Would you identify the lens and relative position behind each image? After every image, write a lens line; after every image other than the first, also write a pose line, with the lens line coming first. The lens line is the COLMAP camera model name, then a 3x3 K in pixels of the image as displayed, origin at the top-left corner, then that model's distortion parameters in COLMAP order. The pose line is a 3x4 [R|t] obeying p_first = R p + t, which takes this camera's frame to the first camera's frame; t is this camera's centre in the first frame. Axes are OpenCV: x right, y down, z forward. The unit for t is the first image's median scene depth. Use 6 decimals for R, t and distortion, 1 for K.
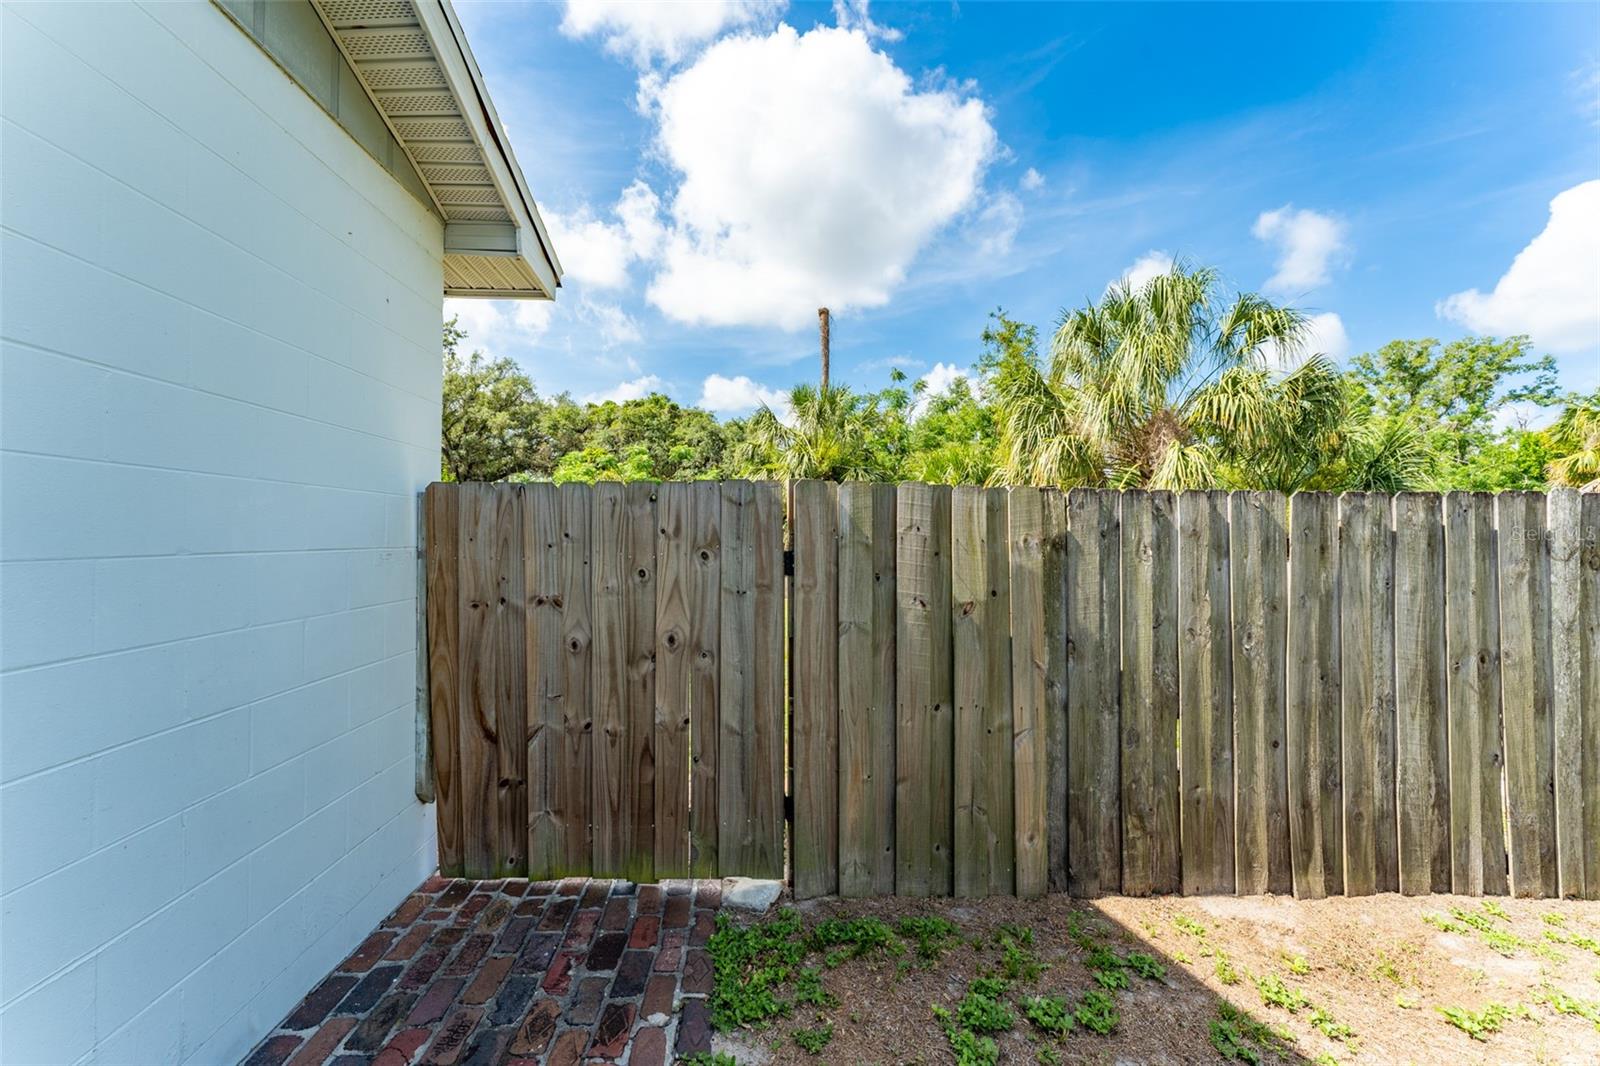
lens RADIAL K [[658.8, 0, 800.0], [0, 658.8, 533.0], [0, 0, 1]] dist [-0.000308, -0.000091]
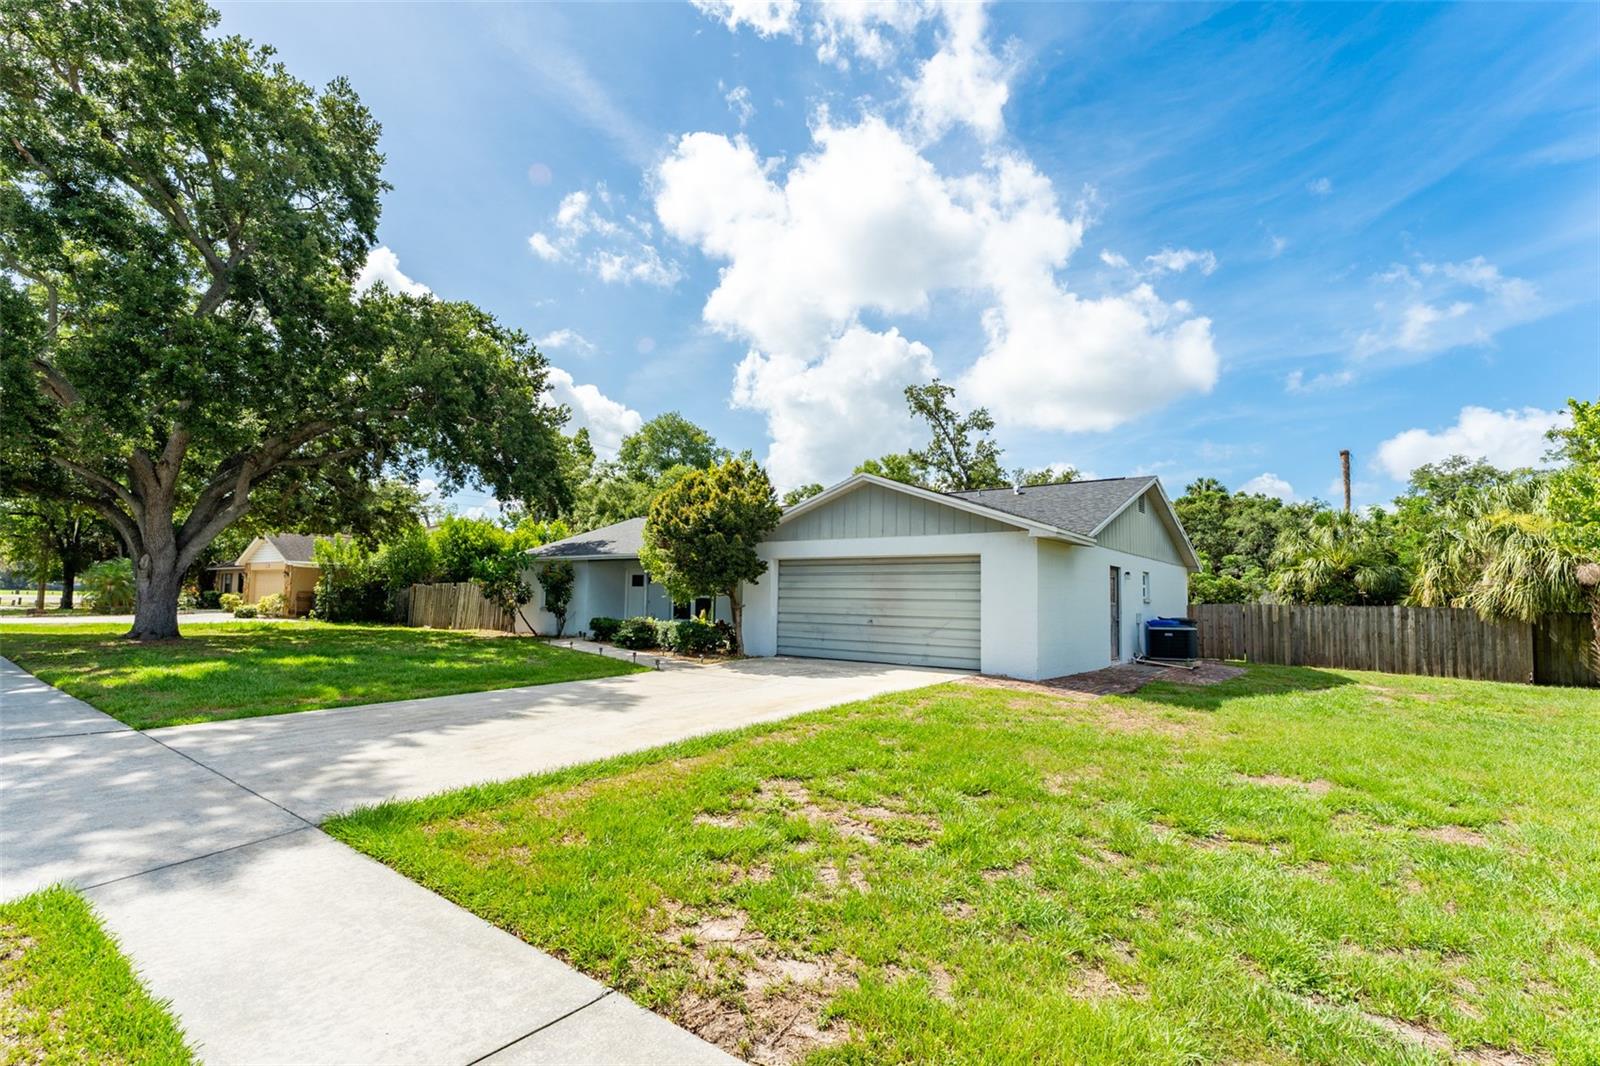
lens RADIAL K [[726.6, 0, 804.8], [0, 726.6, 553.0], [0, 0, 1]] dist [0.002779, 0.000224]
pose [[0.754348, -0.039991, -0.655255, 1.482956], [-0.009654, 0.997359, -0.071984, -0.015269], [0.656404, 0.060626, 0.751970, -7.552090]]
